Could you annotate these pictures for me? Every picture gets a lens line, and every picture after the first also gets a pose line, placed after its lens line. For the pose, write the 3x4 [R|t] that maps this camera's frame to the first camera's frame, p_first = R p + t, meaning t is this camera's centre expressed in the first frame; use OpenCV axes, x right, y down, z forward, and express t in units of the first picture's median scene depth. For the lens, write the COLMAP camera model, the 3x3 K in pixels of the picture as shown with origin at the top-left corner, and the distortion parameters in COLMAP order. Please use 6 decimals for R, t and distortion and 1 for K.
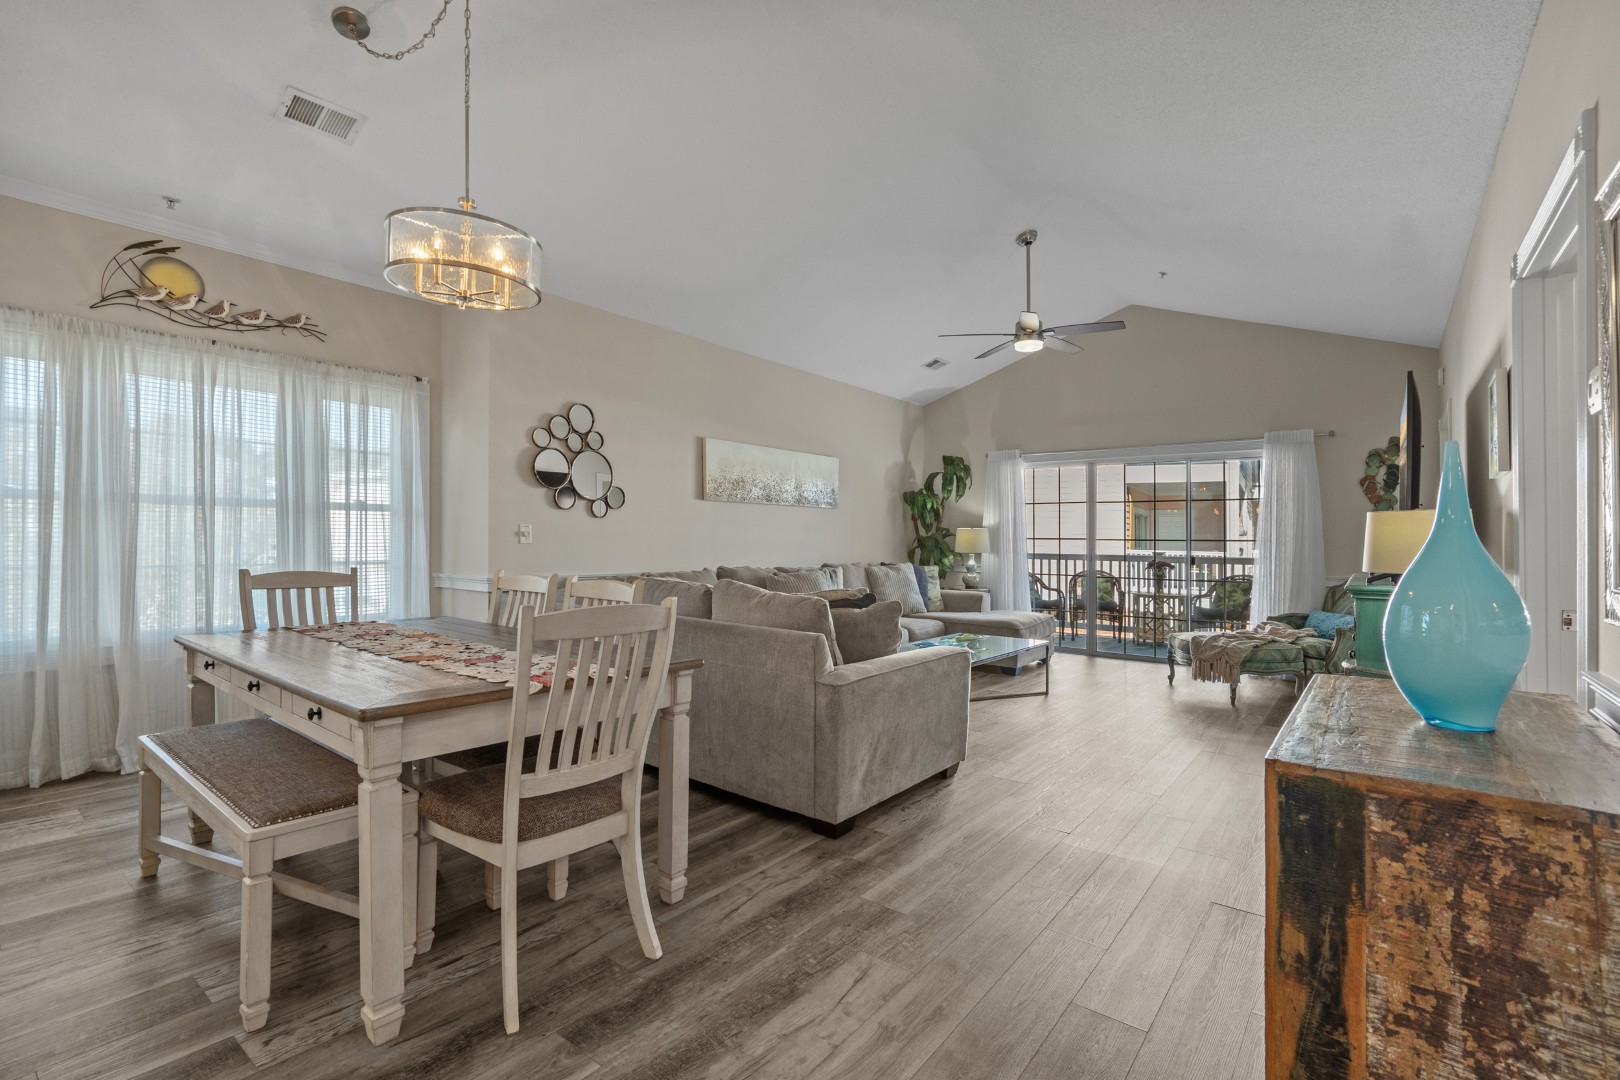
lens RADIAL K [[730.4, 0, 809.2], [0, 730.4, 516.9], [0, 0, 1]] dist [-0.004488, 0.001619]
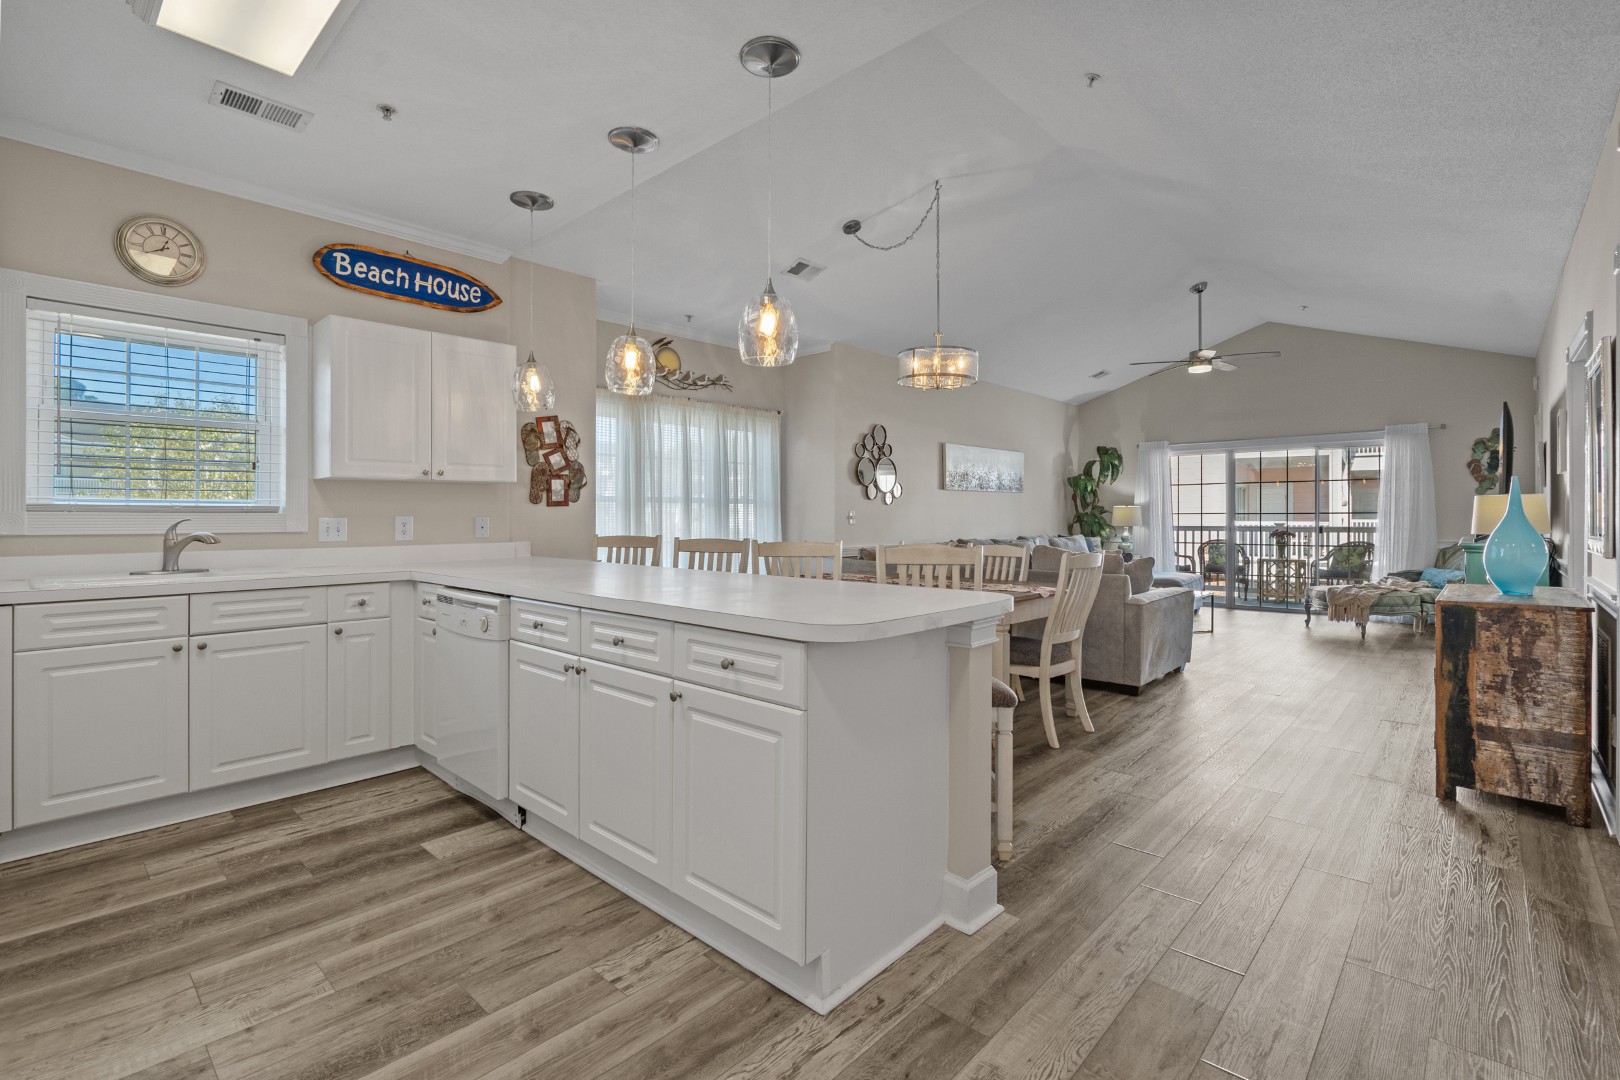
lens RADIAL K [[730.4, 0, 807.5], [0, 730.4, 512.4], [0, 0, 1]] dist [-0.004488, 0.001619]
pose [[0.996240, -0.016196, -0.085107, -0.301525], [0.018407, 0.999512, 0.025250, -0.021303], [0.084656, -0.026722, 0.996052, -0.387907]]
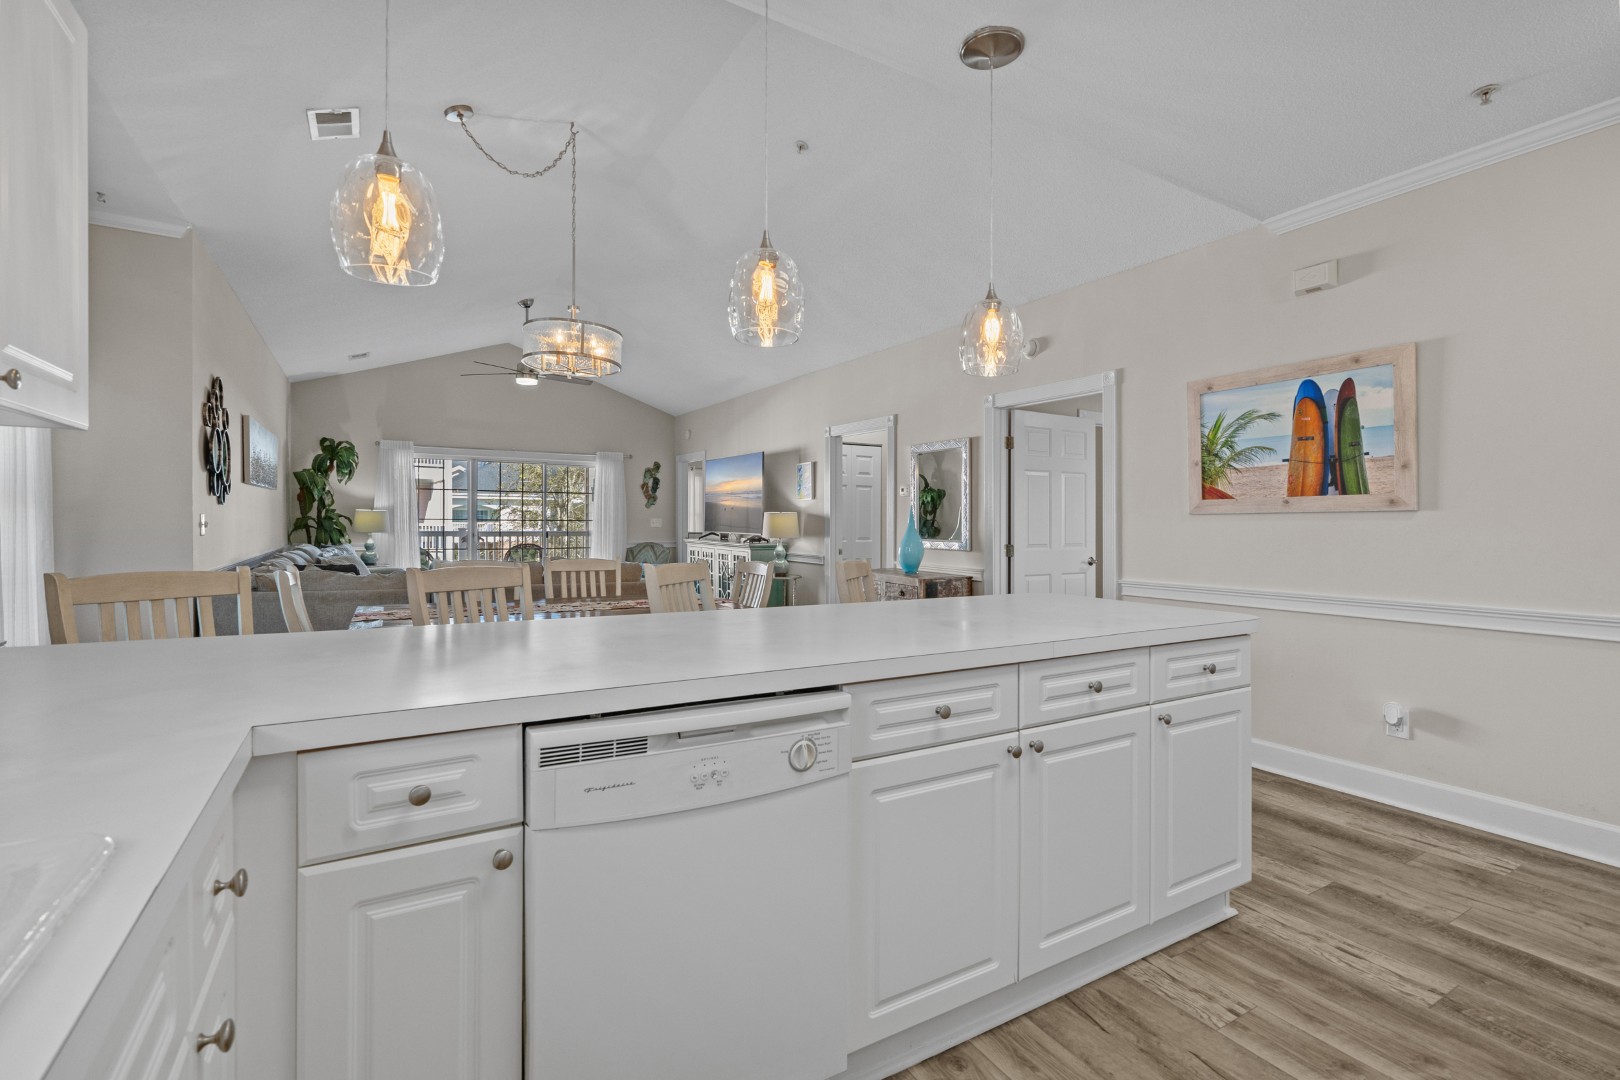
lens RADIAL K [[730.4, 0, 806.0], [0, 730.4, 521.0], [0, 0, 1]] dist [-0.004488, 0.001619]
pose [[0.372410, -0.009520, 0.928020, -0.786151], [-0.033524, 0.999157, 0.023703, -0.022176], [-0.927463, -0.039939, 0.371777, -0.009113]]
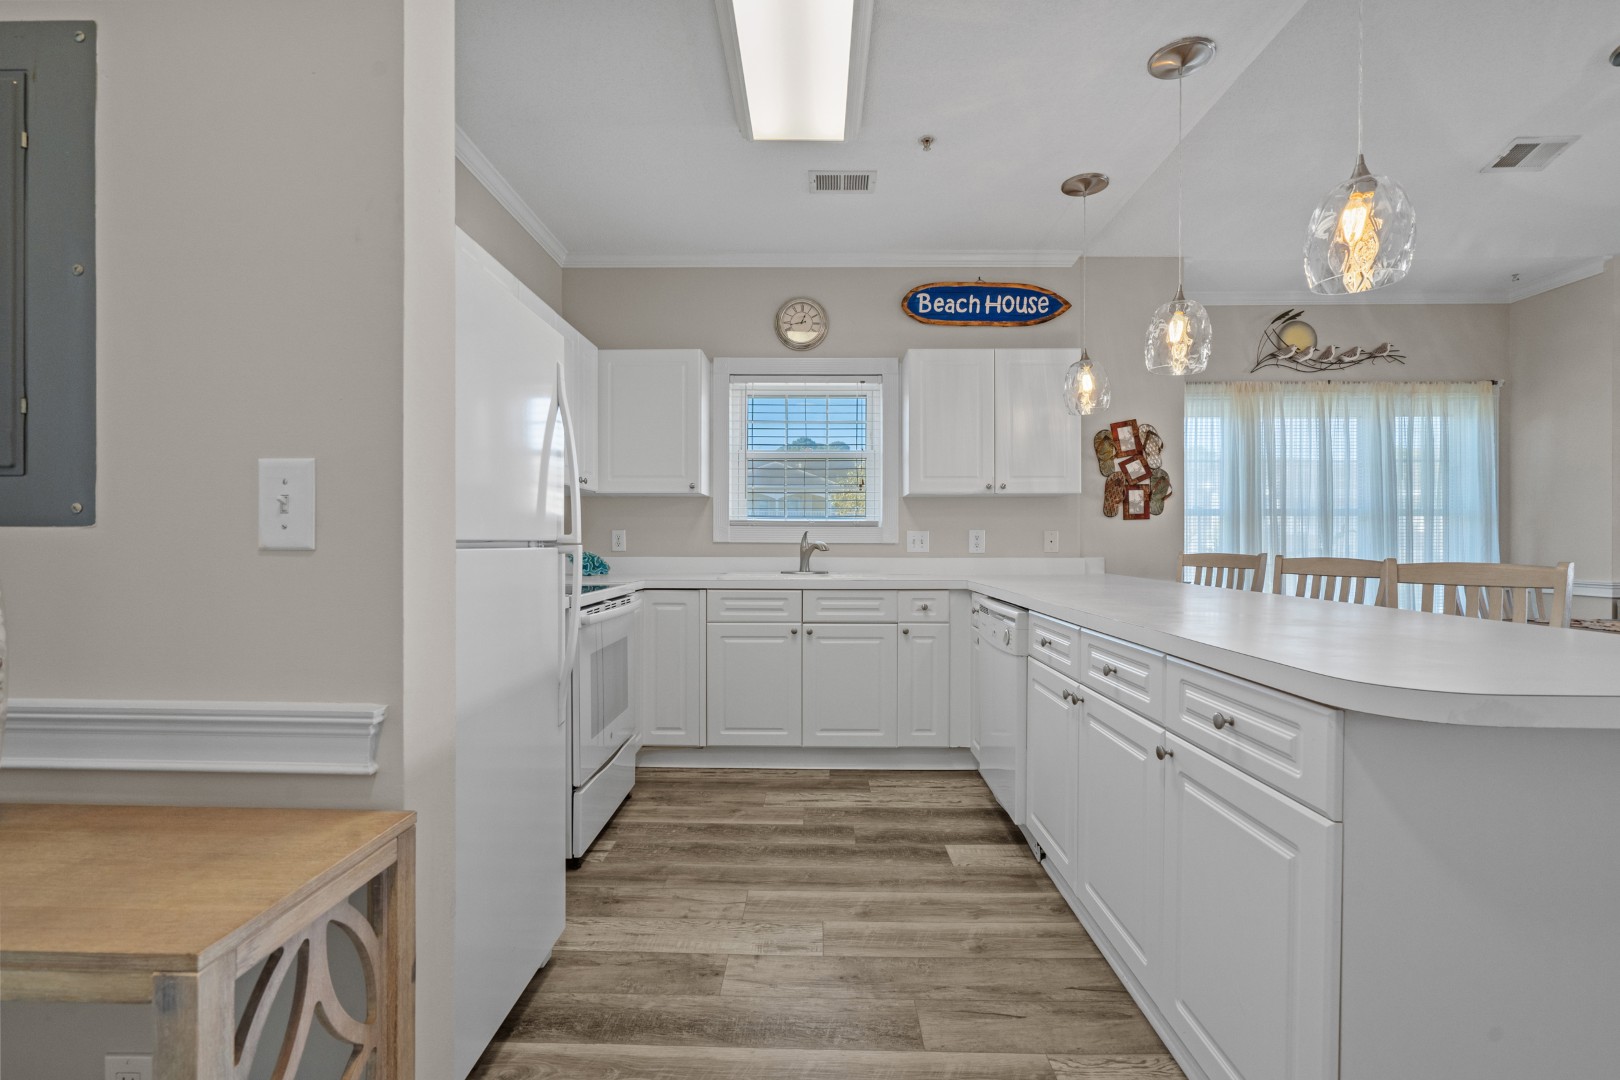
lens RADIAL K [[730.4, 0, 808.7], [0, 730.4, 536.6], [0, 0, 1]] dist [-0.004488, 0.001619]
pose [[0.604226, -0.016033, -0.796652, -0.262810], [0.030048, 0.999545, 0.002674, -0.007404], [0.796246, -0.025554, 0.604433, -0.303172]]
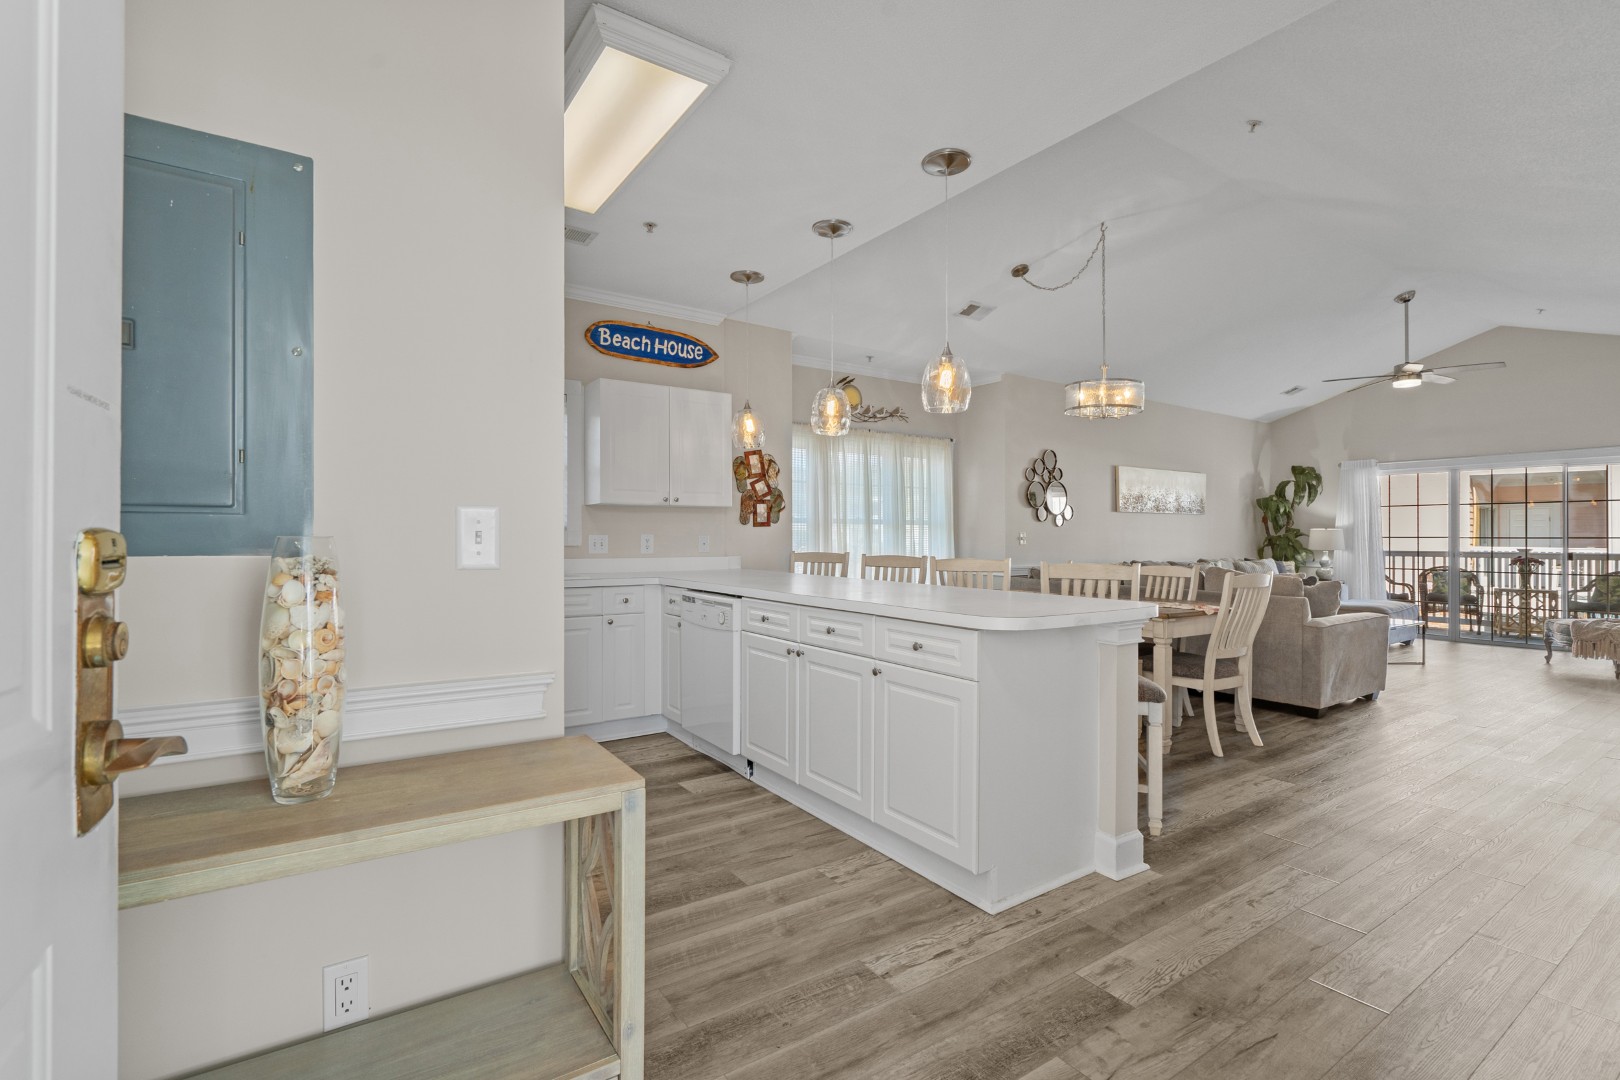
lens RADIAL K [[730.4, 0, 813.2], [0, 730.4, 528.8], [0, 0, 1]] dist [-0.004488, 0.001619]
pose [[0.953475, -0.013098, -0.301189, -0.294679], [0.018154, 0.999737, 0.013993, -0.022423], [0.300926, -0.018809, 0.953462, -0.496522]]
